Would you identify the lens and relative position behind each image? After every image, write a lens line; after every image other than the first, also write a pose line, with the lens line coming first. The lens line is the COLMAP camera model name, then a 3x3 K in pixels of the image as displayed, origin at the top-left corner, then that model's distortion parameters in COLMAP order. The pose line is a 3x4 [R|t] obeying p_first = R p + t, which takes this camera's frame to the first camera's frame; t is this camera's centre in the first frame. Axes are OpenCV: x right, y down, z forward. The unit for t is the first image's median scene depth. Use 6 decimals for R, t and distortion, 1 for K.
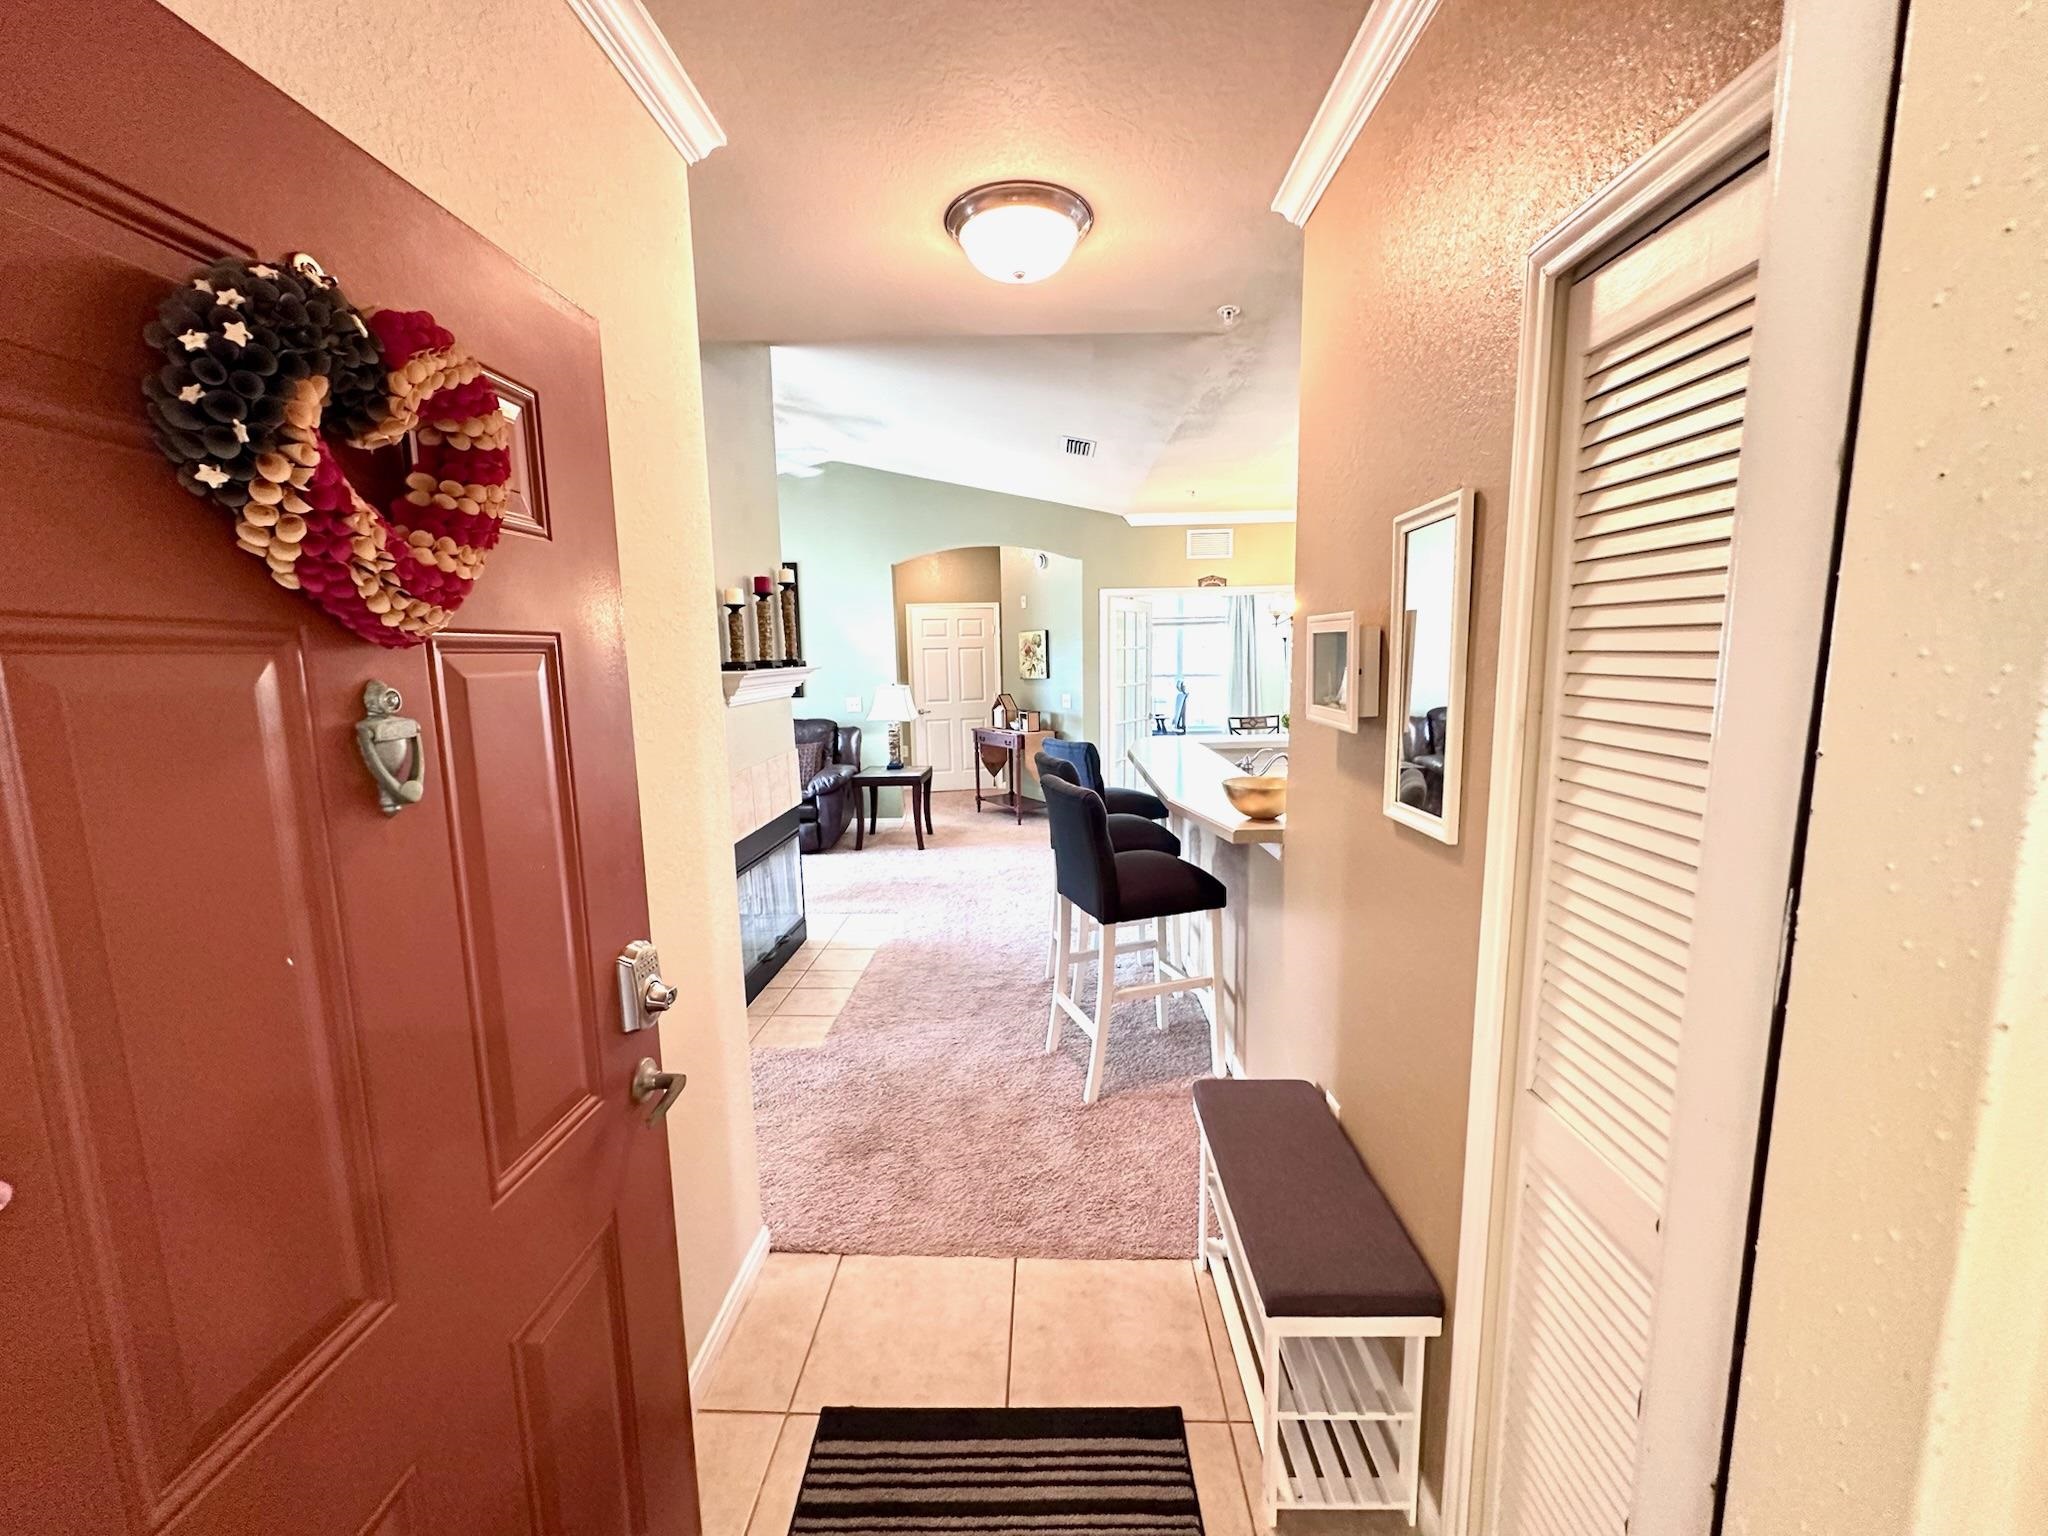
lens RADIAL K [[814.4, 0, 1019.7], [0, 814.4, 769.6], [0, 0, 1]] dist [-0.002232, 0.000804]
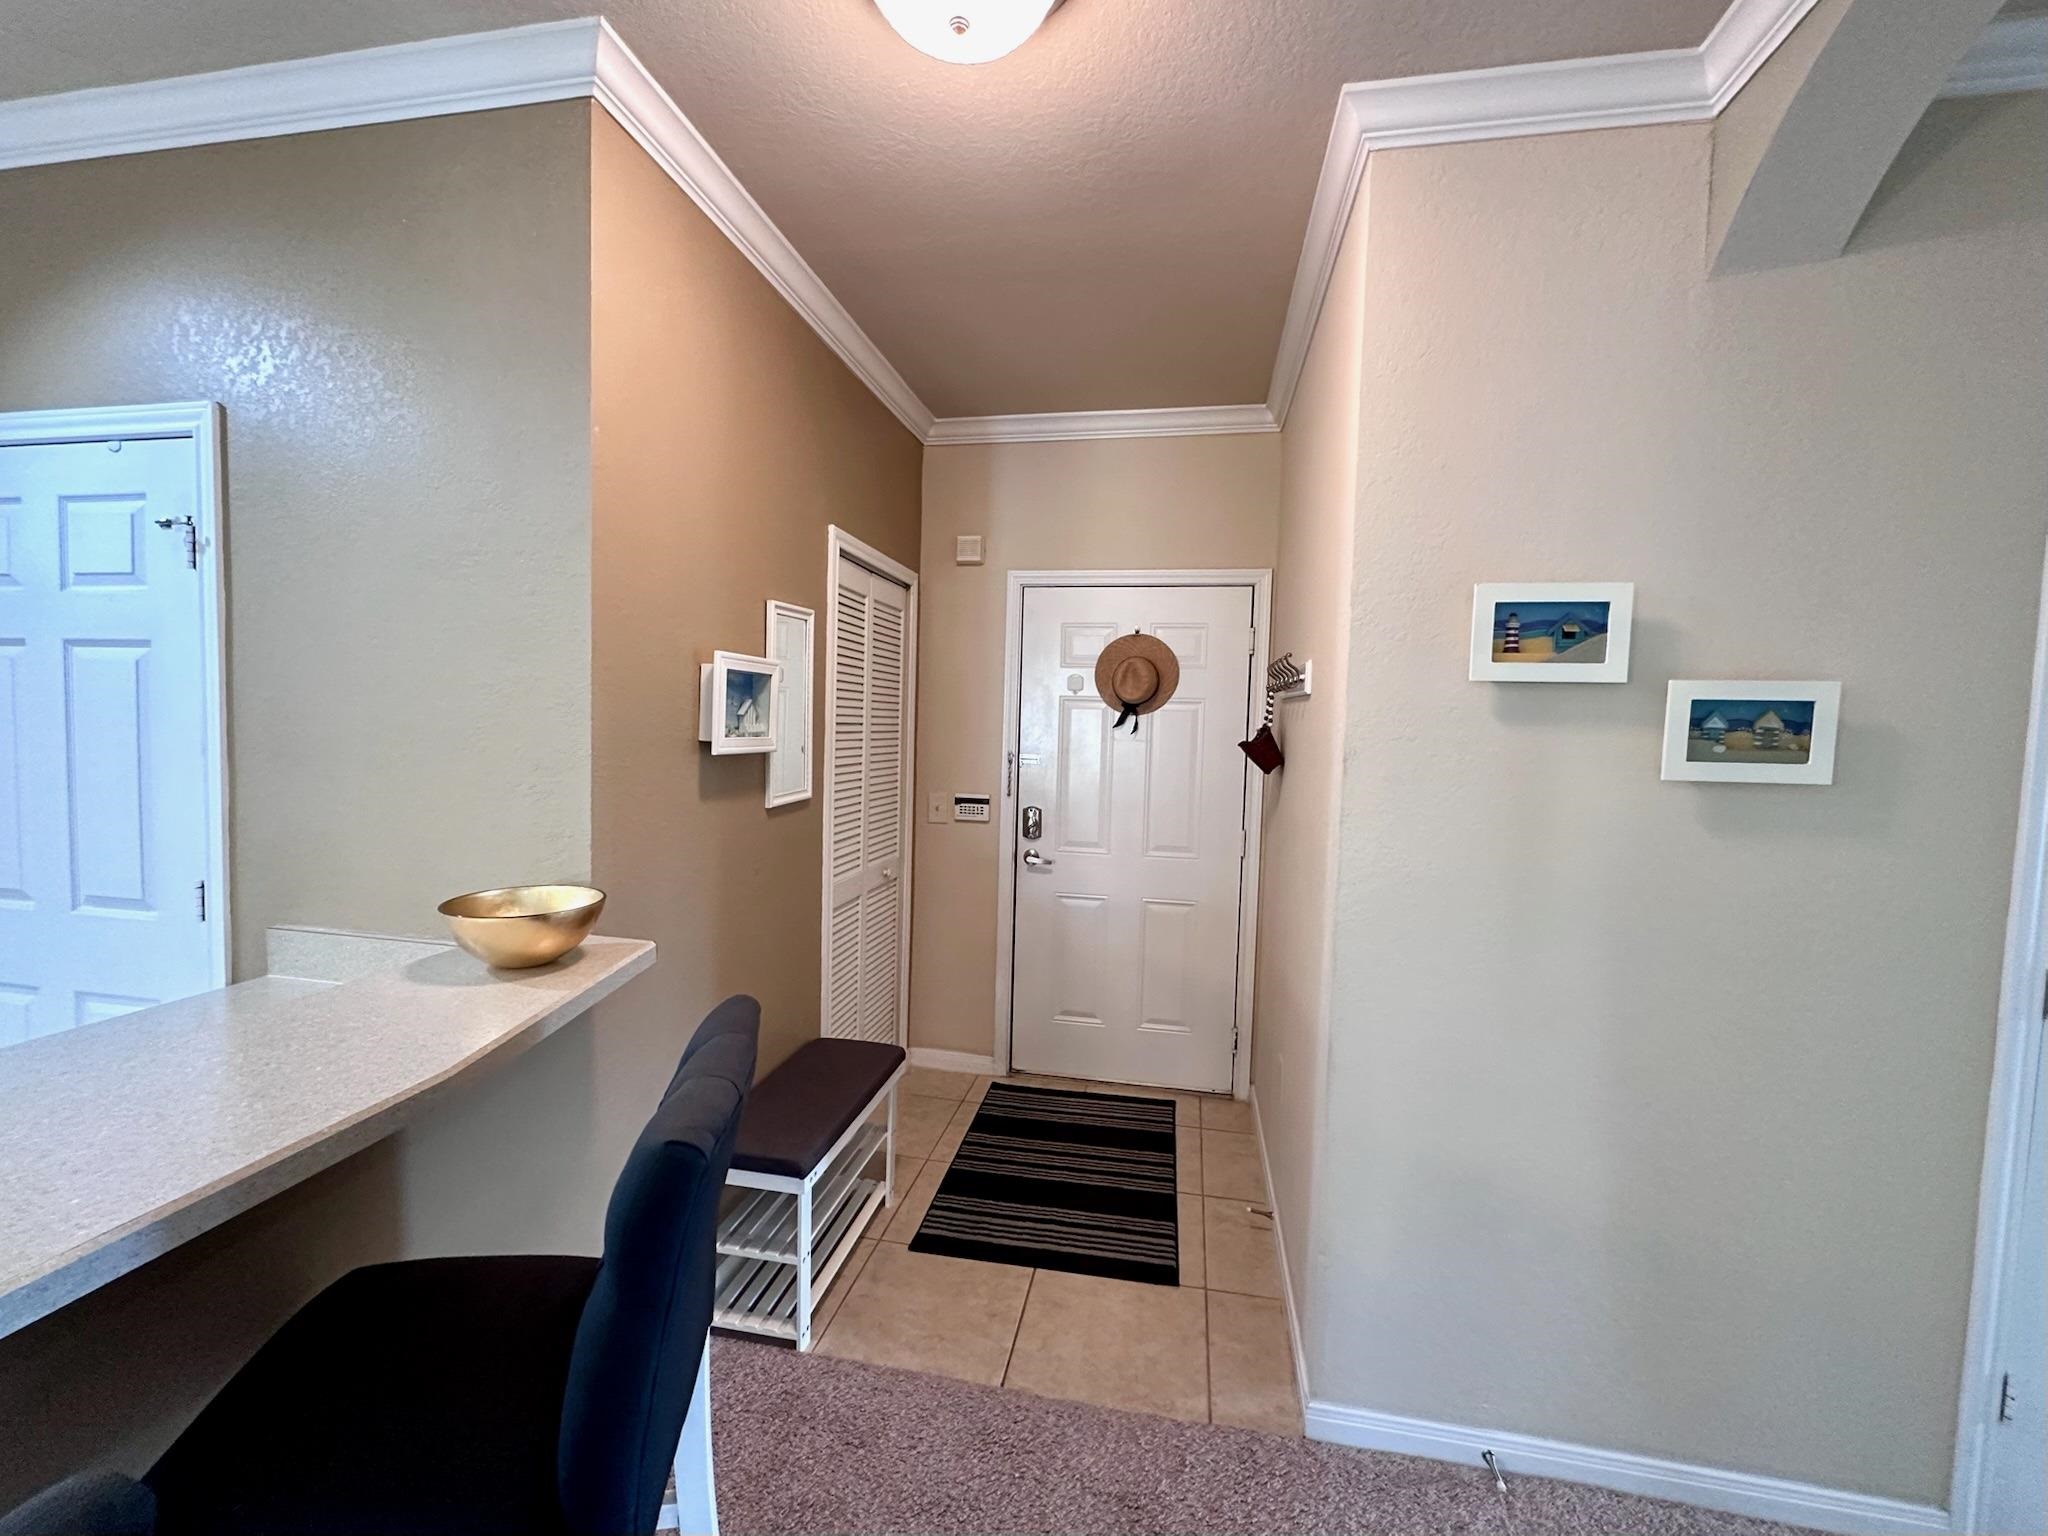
lens RADIAL K [[814.4, 0, 1029.9], [0, 814.4, 765.6], [0, 0, 1]] dist [-0.002232, 0.000804]
pose [[-0.988154, -0.018670, 0.152326, -0.128526], [0.011065, 0.981321, 0.192057, -0.175326], [-0.153067, 0.191467, -0.969490, 1.422711]]
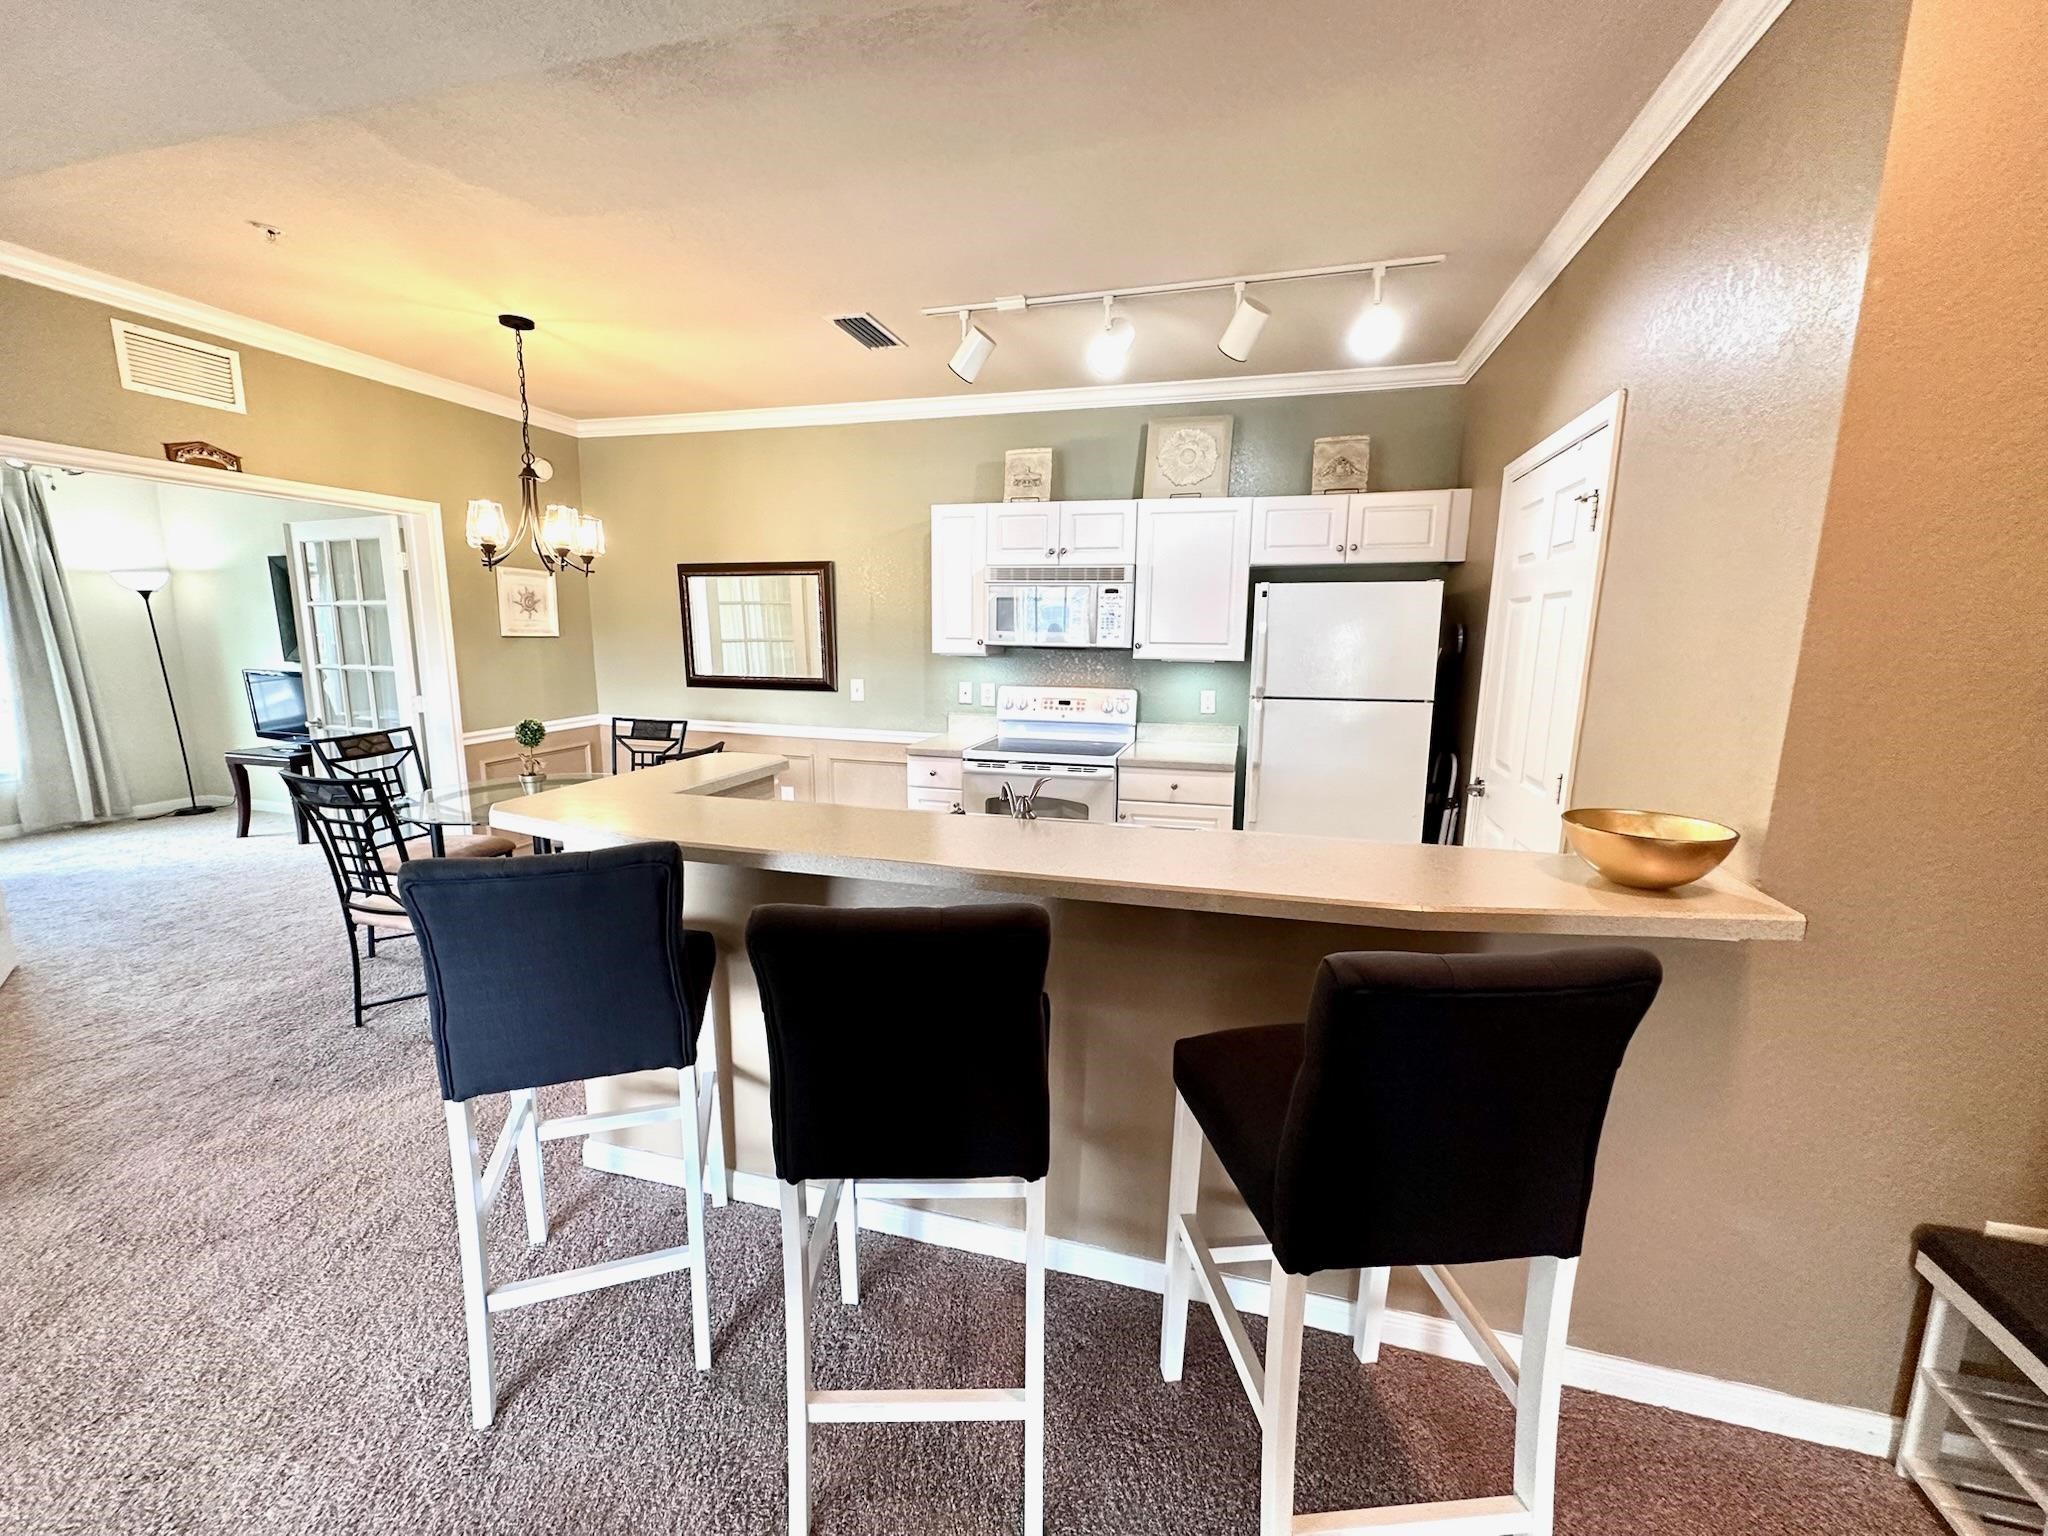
lens RADIAL K [[814.4, 0, 1022.8], [0, 814.4, 770.1], [0, 0, 1]] dist [-0.002232, 0.000804]
pose [[0.238247, -0.143317, 0.960572, -0.342042], [0.122583, 0.985580, 0.116645, -0.139205], [-0.963438, 0.089960, 0.252379, 1.231822]]
